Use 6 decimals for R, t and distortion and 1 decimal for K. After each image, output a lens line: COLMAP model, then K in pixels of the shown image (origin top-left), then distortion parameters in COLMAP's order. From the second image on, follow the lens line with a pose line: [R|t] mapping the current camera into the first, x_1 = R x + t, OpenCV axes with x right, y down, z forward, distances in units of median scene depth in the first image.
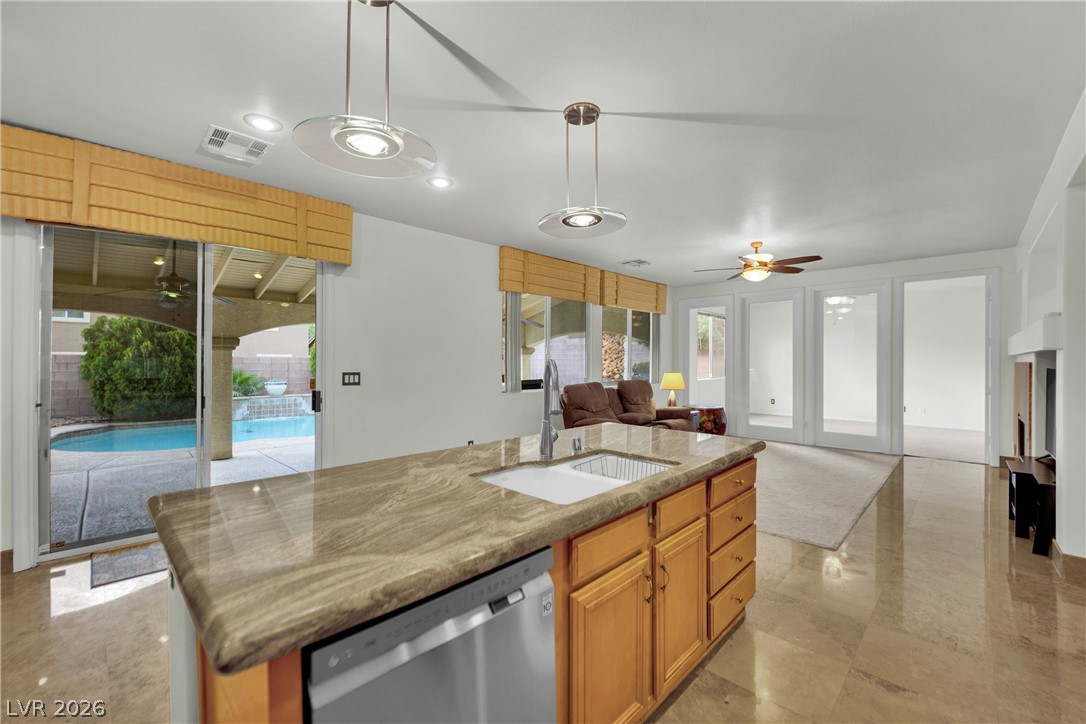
lens RADIAL K [[444.2, 0, 537.7], [0, 444.2, 360.0], [0, 0, 1]] dist [-0.020667, -0.000238]
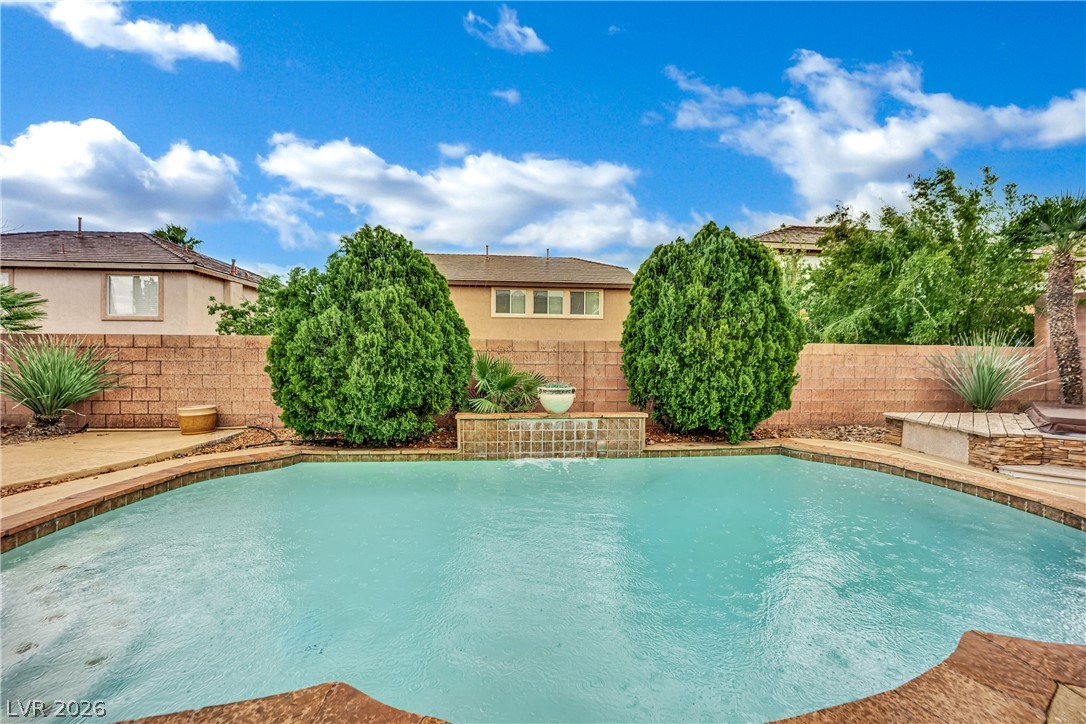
lens RADIAL K [[444.2, 0, 541.4], [0, 444.2, 359.2], [0, 0, 1]] dist [-0.020667, -0.000238]
pose [[0.768809, 0.008064, -0.639428, -0.367054], [-0.004135, 0.999962, 0.007638, 0.019004], [0.639465, -0.003228, 0.768813, 0.778842]]
